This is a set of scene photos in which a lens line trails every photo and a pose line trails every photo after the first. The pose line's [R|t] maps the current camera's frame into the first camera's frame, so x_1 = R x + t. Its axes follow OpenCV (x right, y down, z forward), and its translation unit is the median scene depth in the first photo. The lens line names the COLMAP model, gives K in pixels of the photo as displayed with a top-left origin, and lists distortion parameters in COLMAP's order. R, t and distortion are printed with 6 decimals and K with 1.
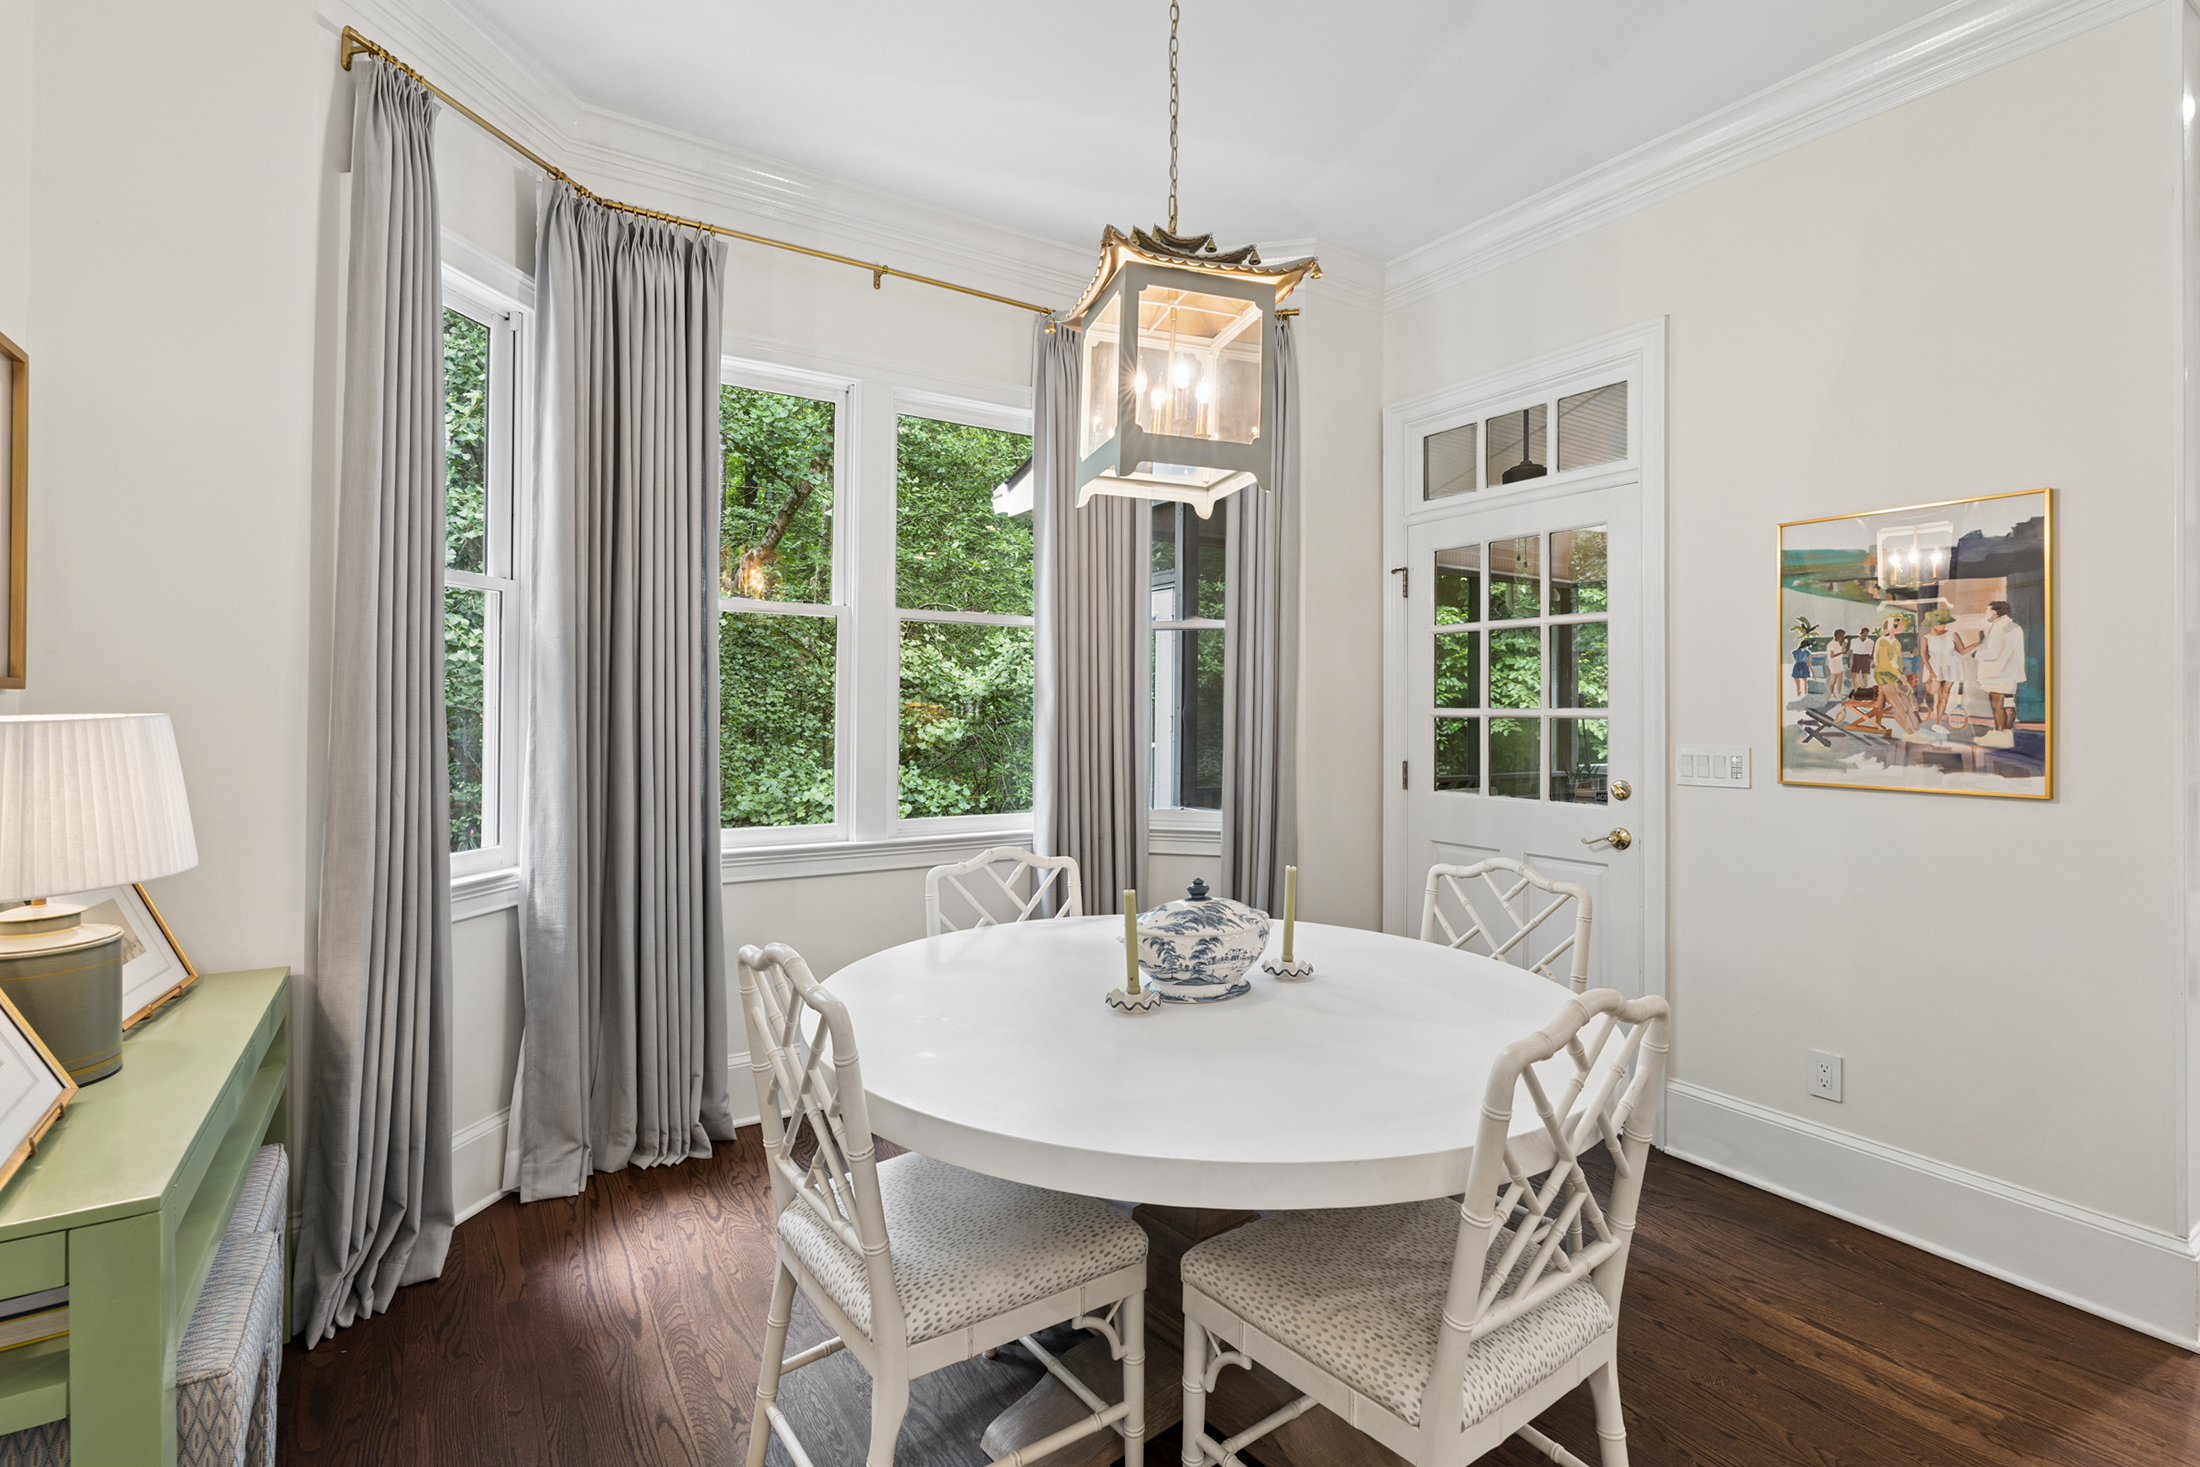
lens RADIAL K [[1005.3, 0, 1089.9], [0, 1005.3, 708.5], [0, 0, 1]] dist [-0.001975, -0.000250]
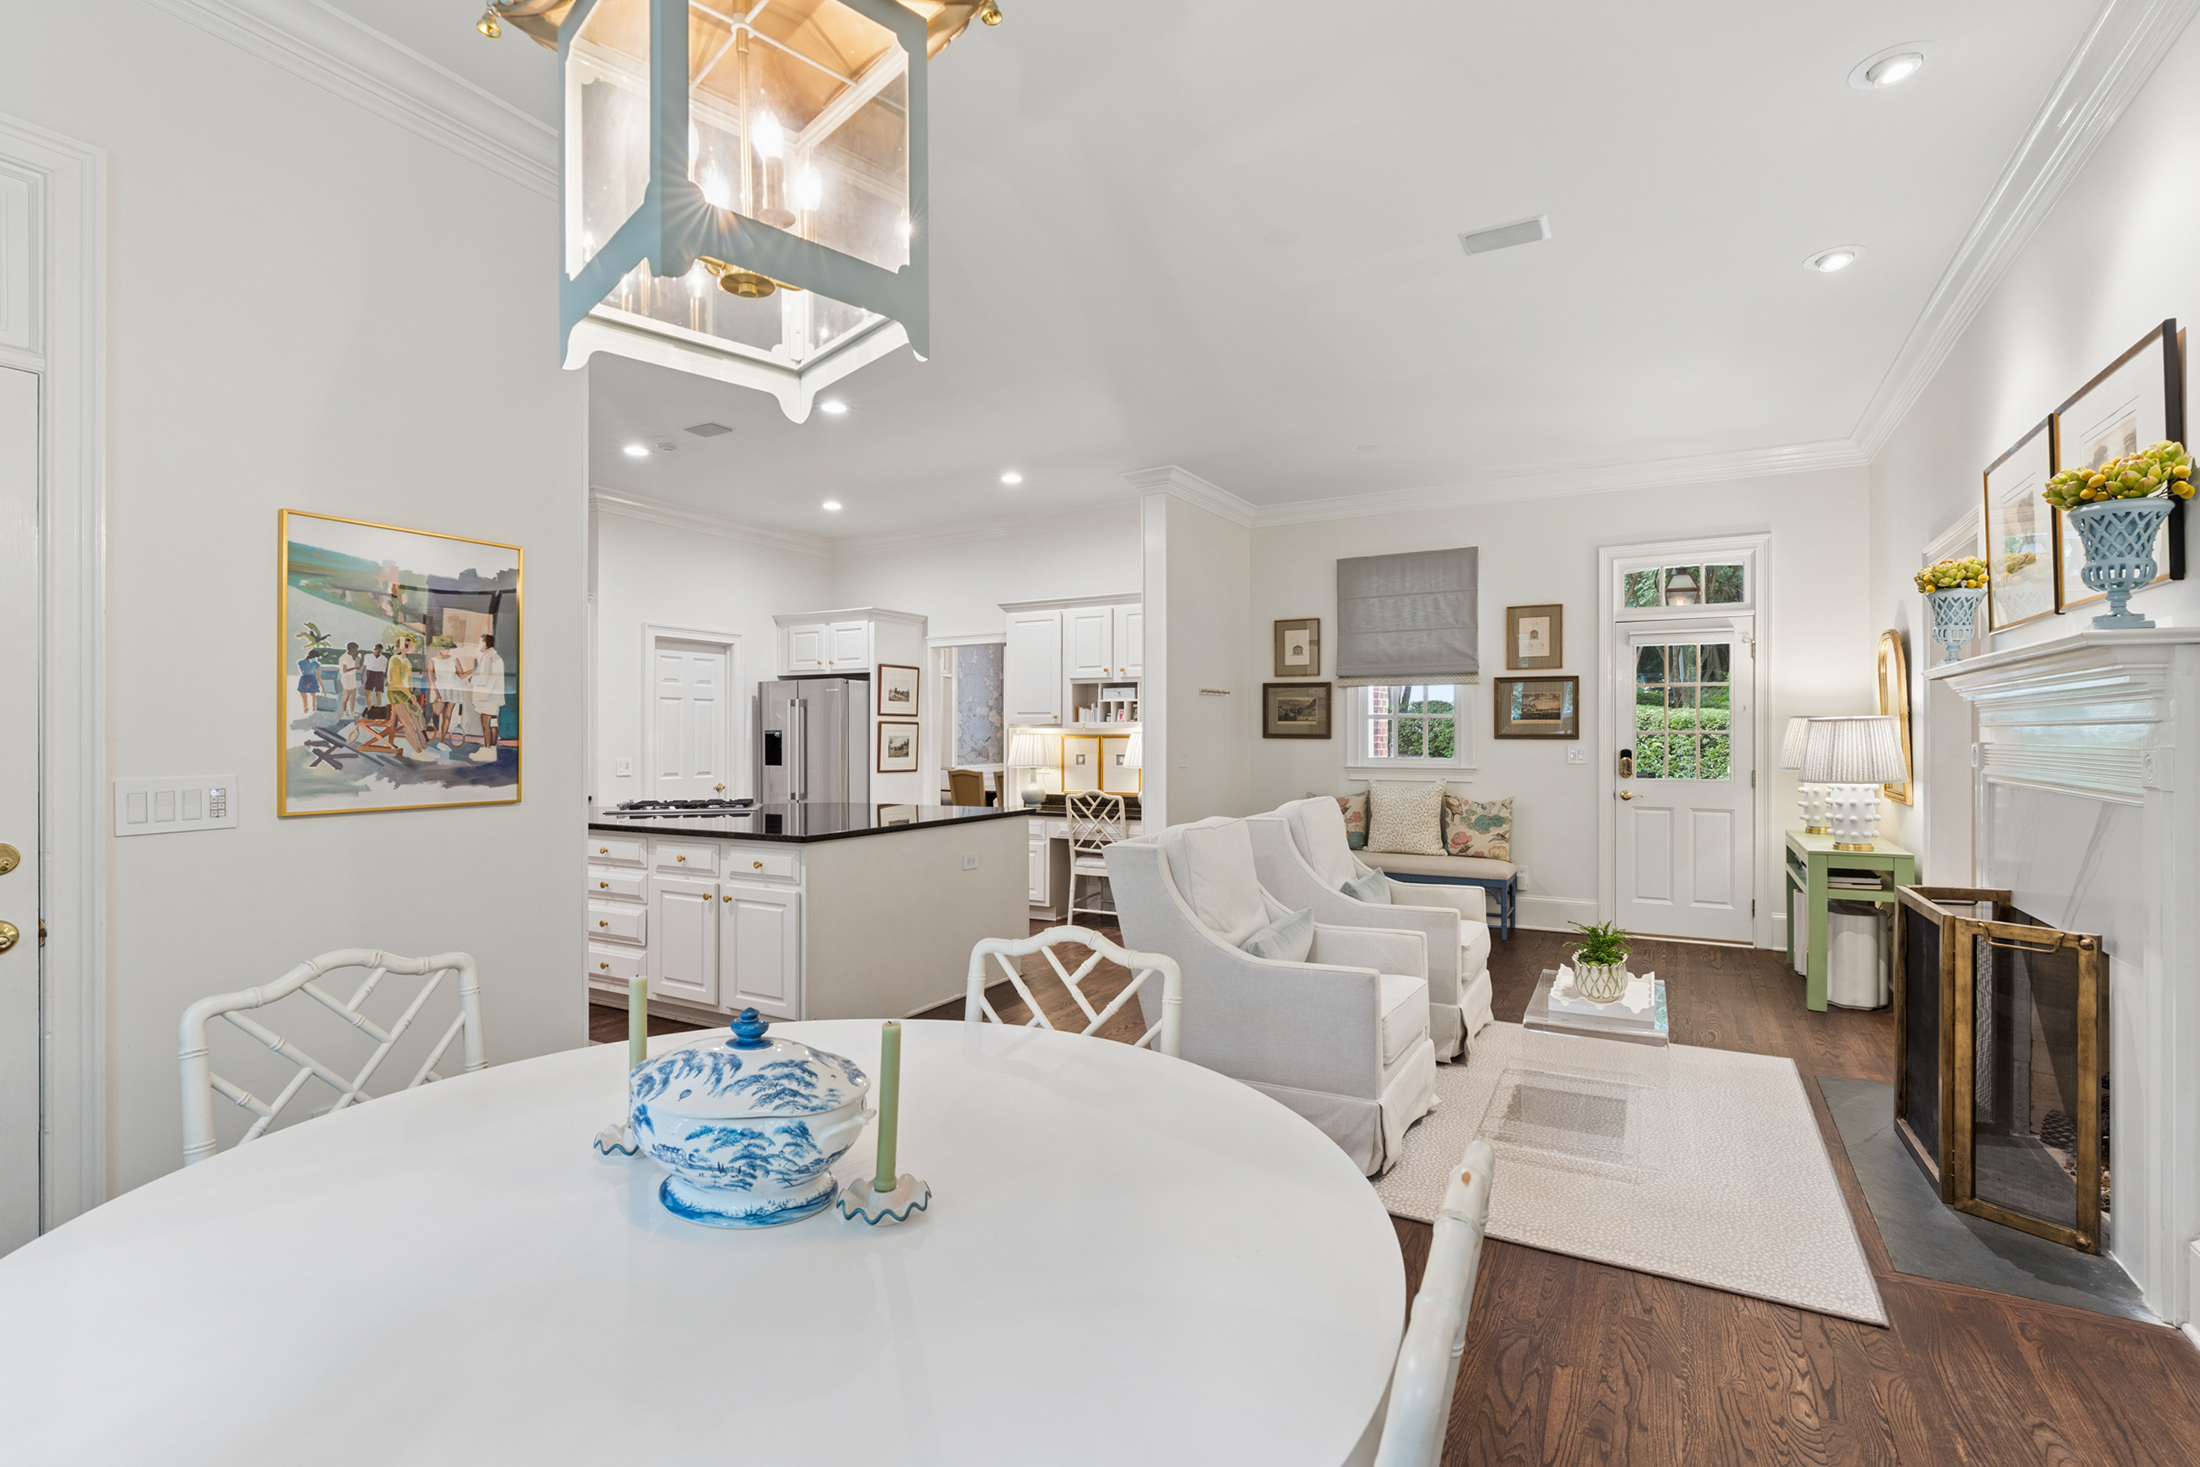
lens RADIAL K [[1014.9, 0, 1100.0], [0, 1014.9, 733.5], [0, 0, 1]] dist [-0.001586, 0.000260]
pose [[-0.469911, -0.005526, 0.882696, -0.409262], [-0.002949, 0.999985, 0.004691, -0.001080], [-0.882709, -0.000399, -0.469920, 0.841212]]
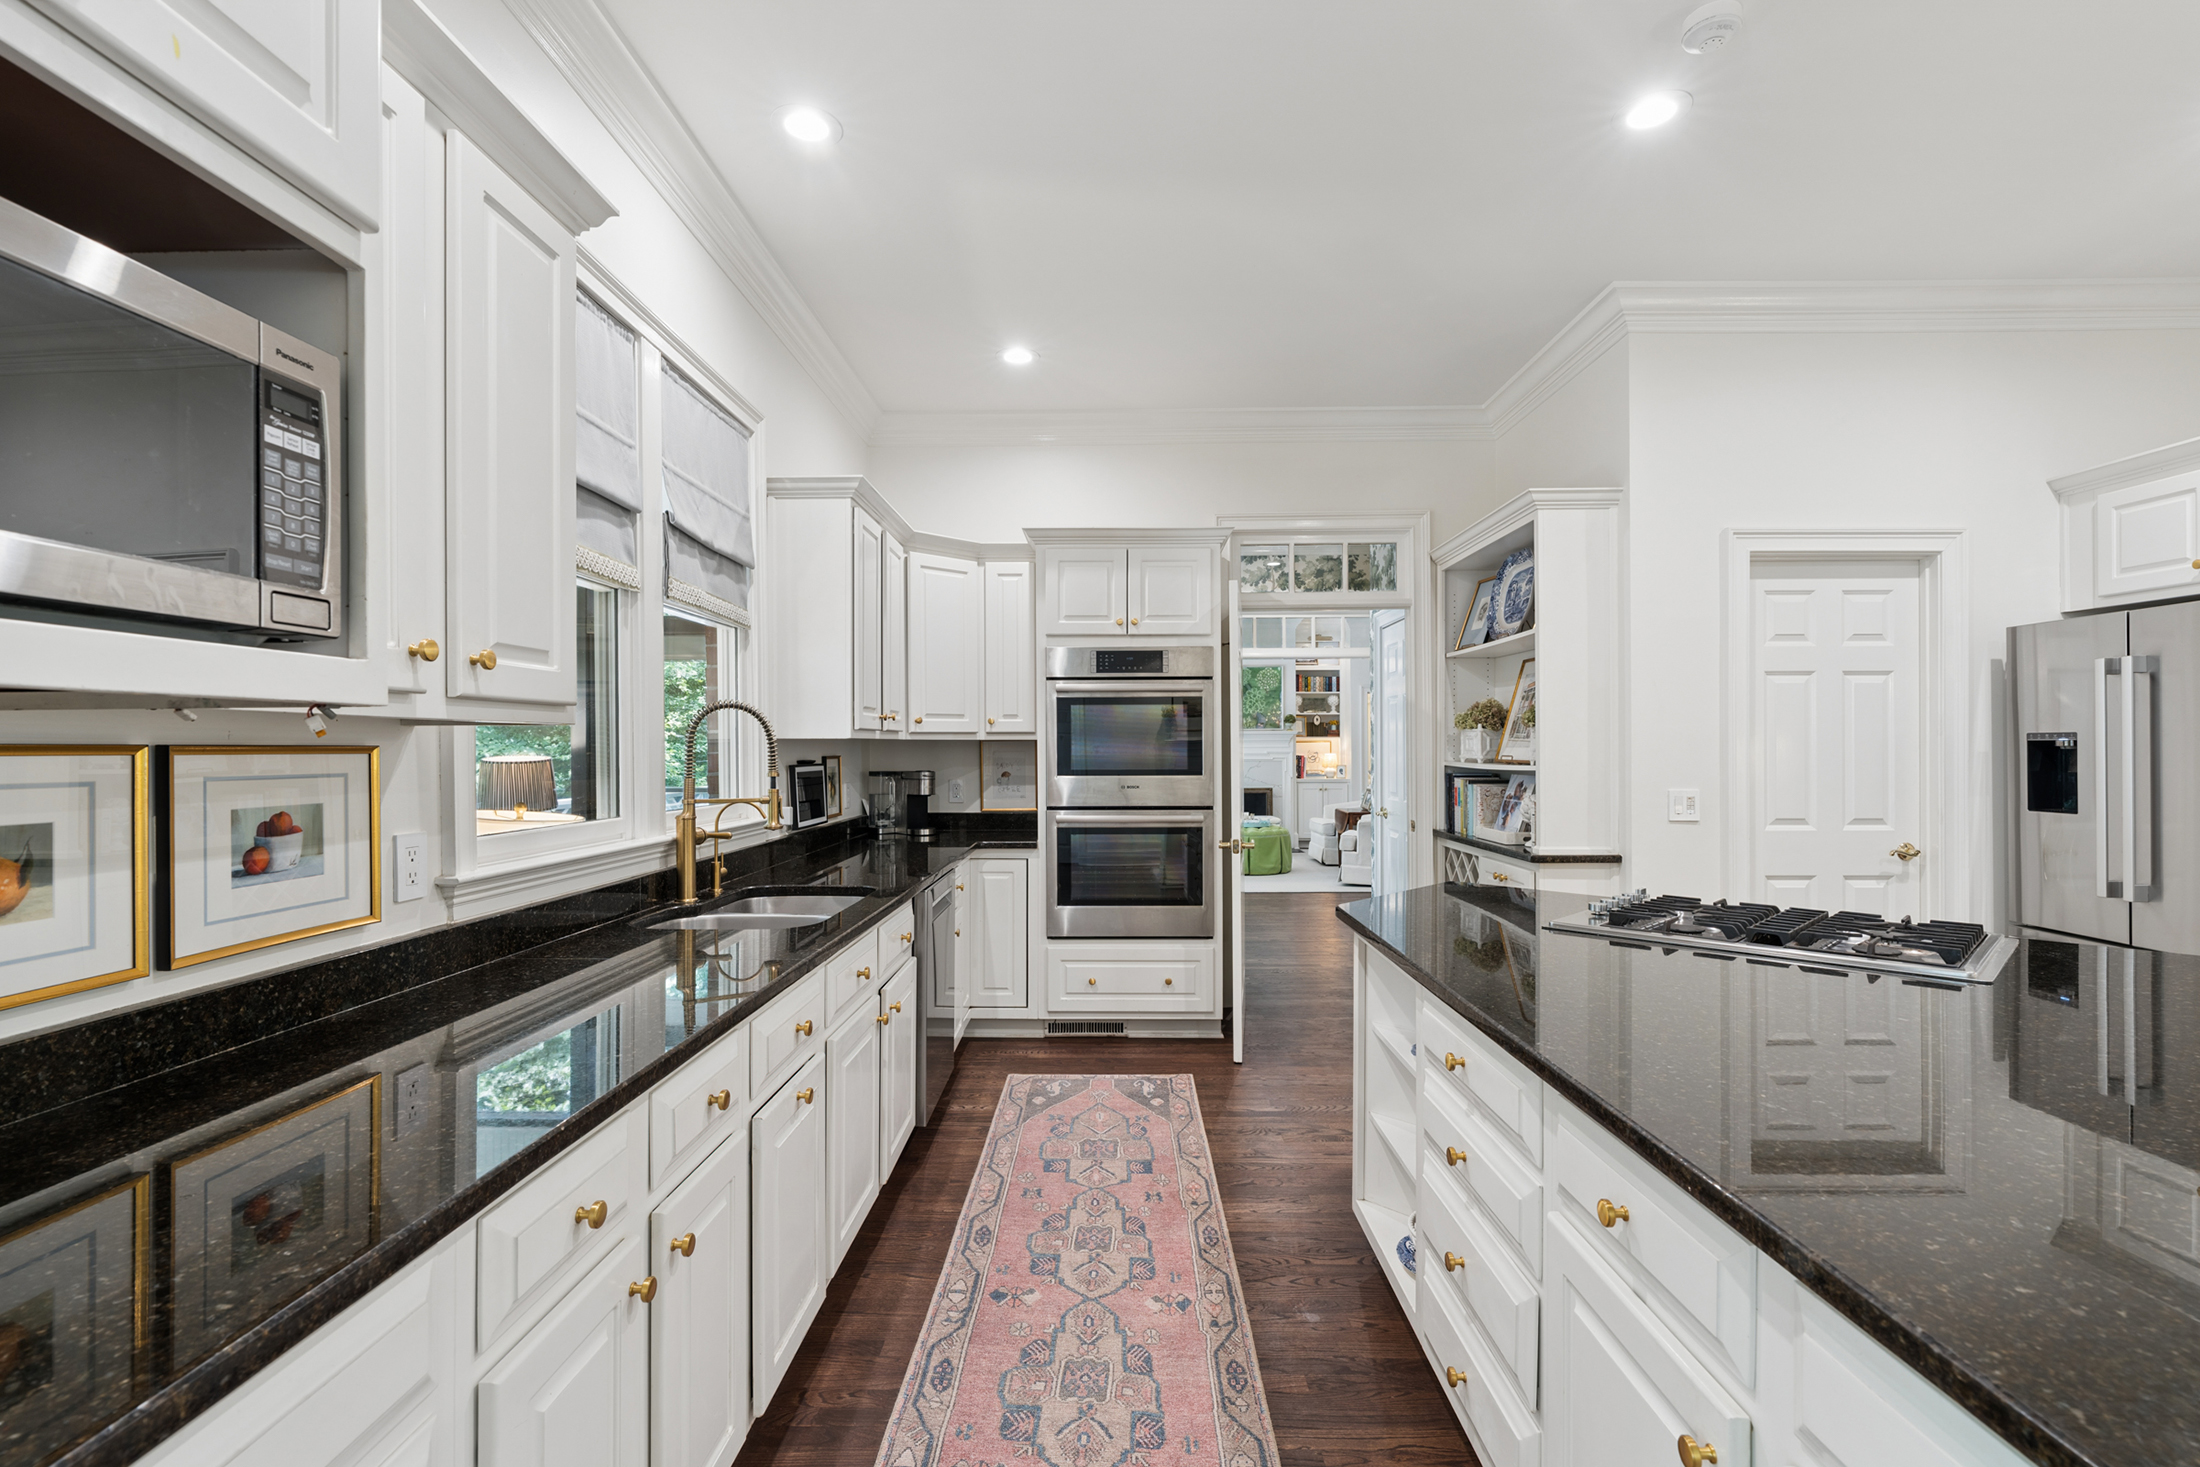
lens RADIAL K [[994.2, 0, 1103.7], [0, 994.2, 746.5], [0, 0, 1]] dist [0.000018, 0.000718]
pose [[0.548030, -0.008438, 0.836416, 0.952287], [0.007016, 0.999960, 0.005491, 0.008471], [-0.836429, 0.002859, 0.548068, 0.603268]]
